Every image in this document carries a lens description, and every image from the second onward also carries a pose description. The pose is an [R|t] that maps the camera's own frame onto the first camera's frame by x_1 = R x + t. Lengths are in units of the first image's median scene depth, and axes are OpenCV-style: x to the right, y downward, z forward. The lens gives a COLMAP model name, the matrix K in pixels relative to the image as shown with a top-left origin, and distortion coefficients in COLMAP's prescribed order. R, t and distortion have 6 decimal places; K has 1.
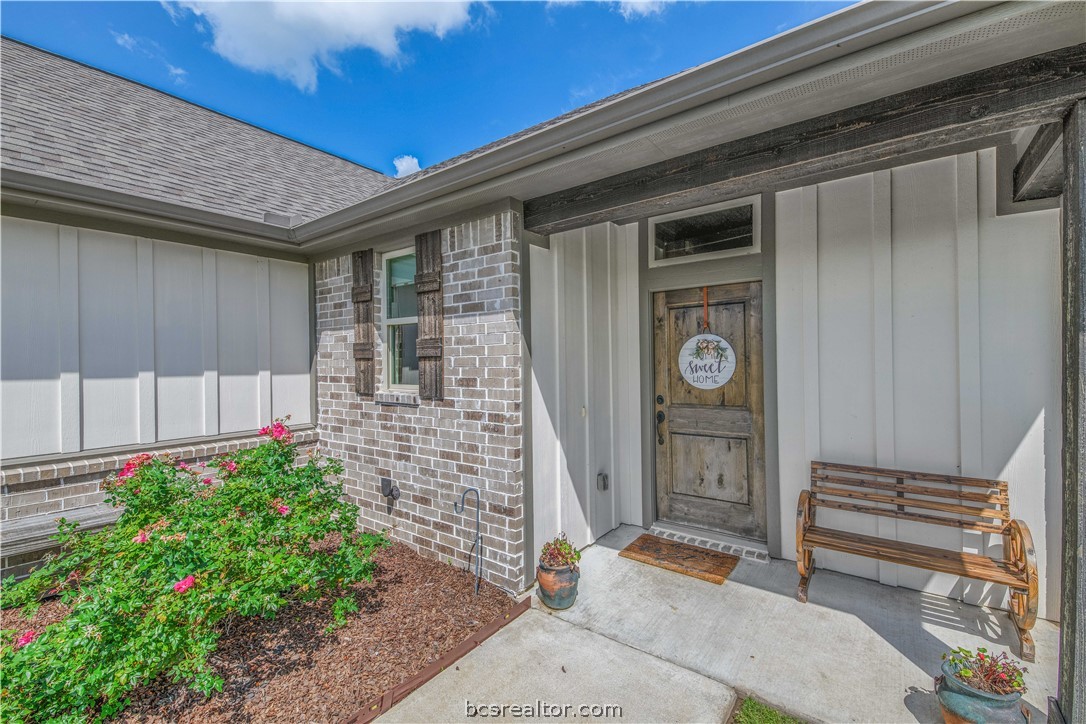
lens RADIAL K [[457.3, 0, 546.3], [0, 457.3, 364.0], [0, 0, 1]] dist [0.033447, -0.011896]
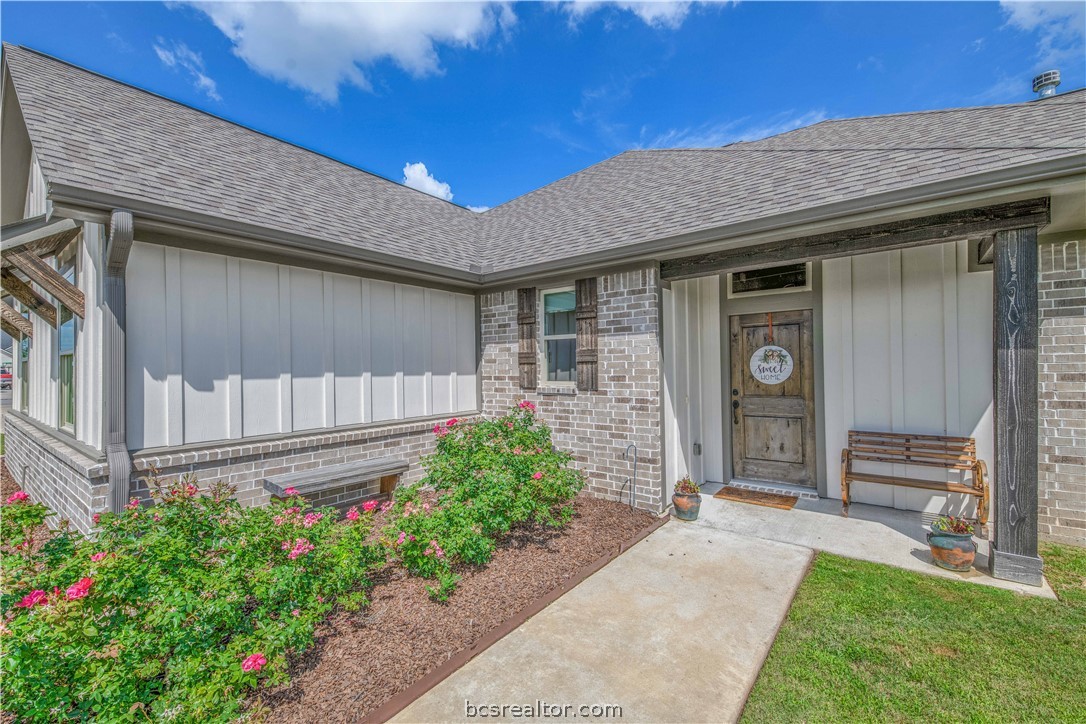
lens RADIAL K [[457.3, 0, 547.4], [0, 457.3, 366.9], [0, 0, 1]] dist [0.033447, -0.011896]
pose [[0.999905, -0.001026, -0.013711, -0.355371], [0.000968, 0.999991, -0.004213, 0.007173], [0.013715, 0.004199, 0.999897, -0.480351]]
